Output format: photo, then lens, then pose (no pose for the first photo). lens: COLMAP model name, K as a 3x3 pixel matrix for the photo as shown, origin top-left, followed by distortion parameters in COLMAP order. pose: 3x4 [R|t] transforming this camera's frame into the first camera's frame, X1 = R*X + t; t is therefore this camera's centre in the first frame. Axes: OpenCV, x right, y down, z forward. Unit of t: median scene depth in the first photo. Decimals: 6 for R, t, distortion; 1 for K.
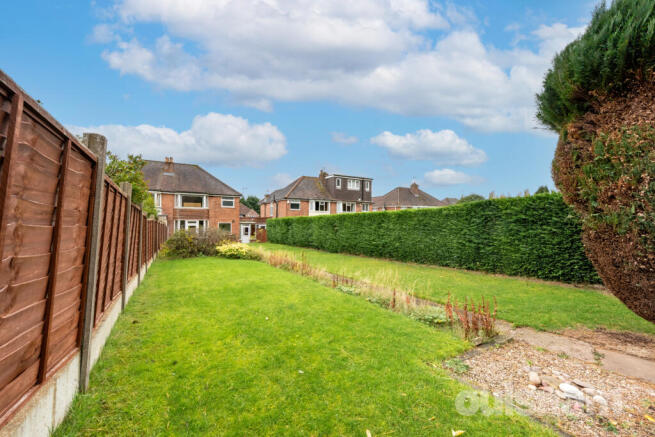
lens RADIAL K [[254.1, 0, 327.5], [0, 254.1, 224.0], [0, 0, 1]] dist [-0.002477, -0.000360]
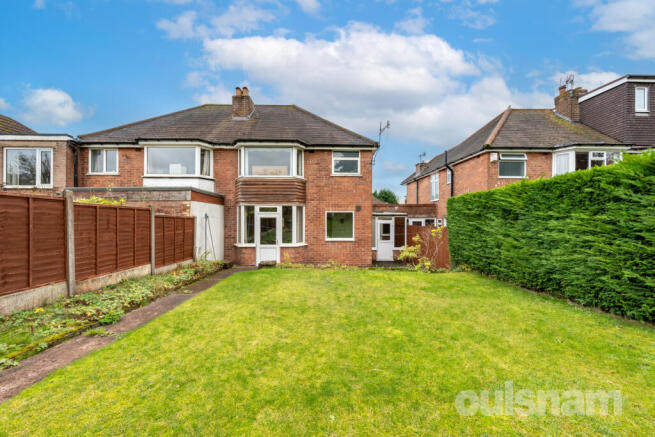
lens RADIAL K [[254.1, 0, 328.0], [0, 254.1, 223.0], [0, 0, 1]] dist [-0.002477, -0.000360]
pose [[0.877293, 0.000596, -0.479955, -0.200335], [-0.000382, 1.000000, 0.000545, 0.013153], [0.479955, -0.000295, 0.877293, 0.570335]]
